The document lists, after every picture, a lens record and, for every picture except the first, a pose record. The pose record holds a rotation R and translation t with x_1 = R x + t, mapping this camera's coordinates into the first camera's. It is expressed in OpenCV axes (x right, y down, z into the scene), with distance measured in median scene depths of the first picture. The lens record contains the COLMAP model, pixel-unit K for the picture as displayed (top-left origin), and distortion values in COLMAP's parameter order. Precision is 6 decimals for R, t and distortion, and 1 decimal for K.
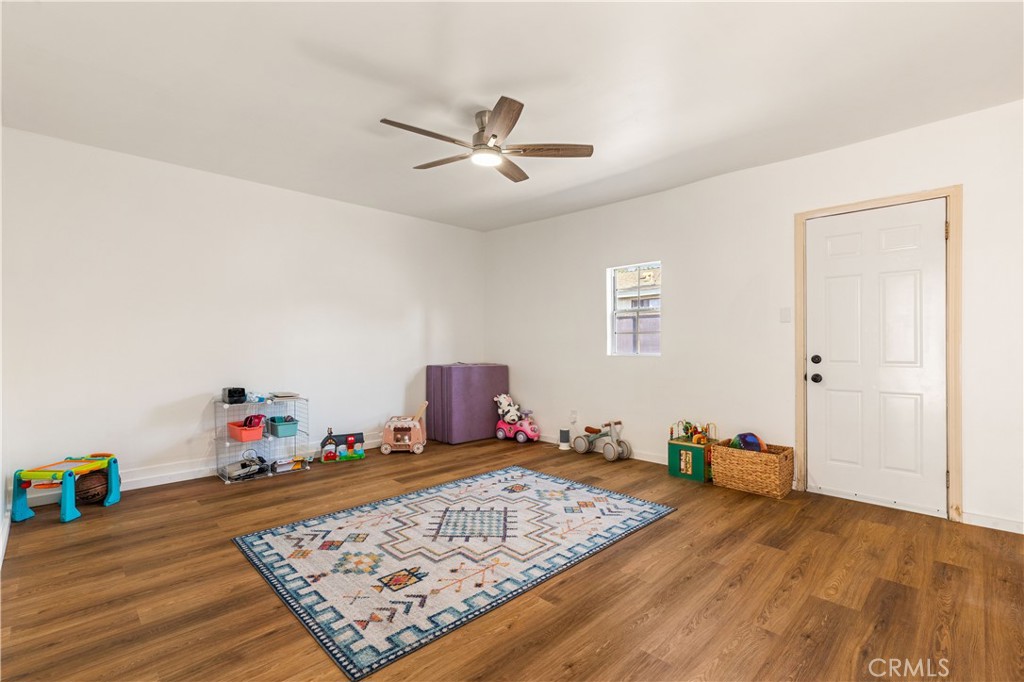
lens RADIAL K [[463.7, 0, 512.5], [0, 463.7, 344.8], [0, 0, 1]] dist [-0.001644, -0.000485]
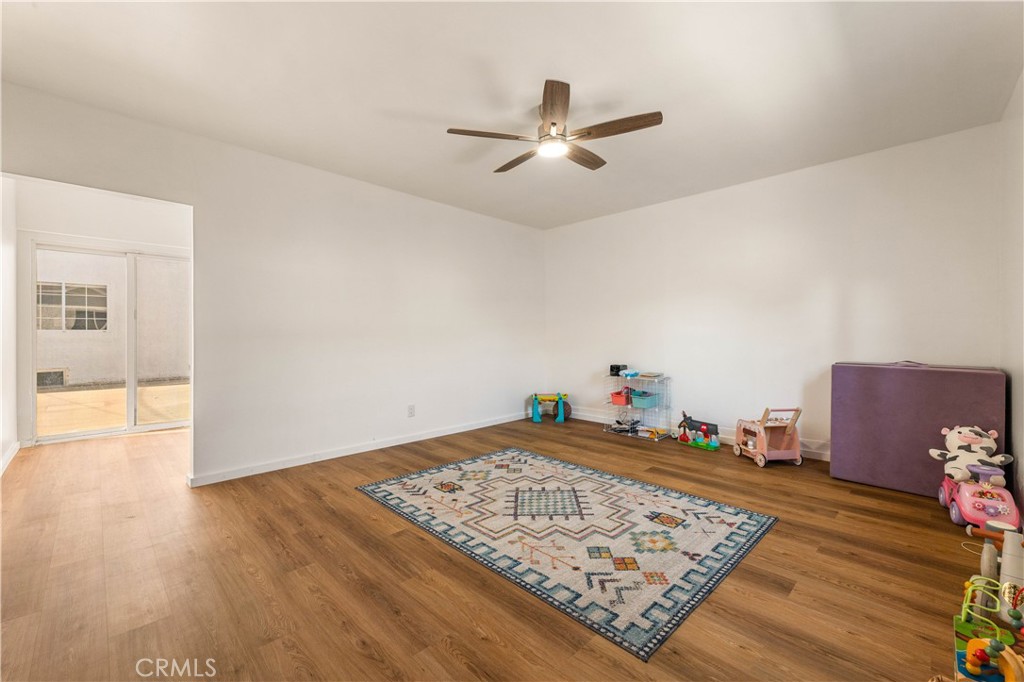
lens RADIAL K [[414.6, 0, 512.4], [0, 414.6, 338.1], [0, 0, 1]] dist [-0.000728, -0.000061]
pose [[0.007297, 0.008859, -0.999934, 0.798503], [0.001174, 0.999960, 0.008868, 0.002308], [0.999973, -0.001239, 0.007286, 0.855281]]
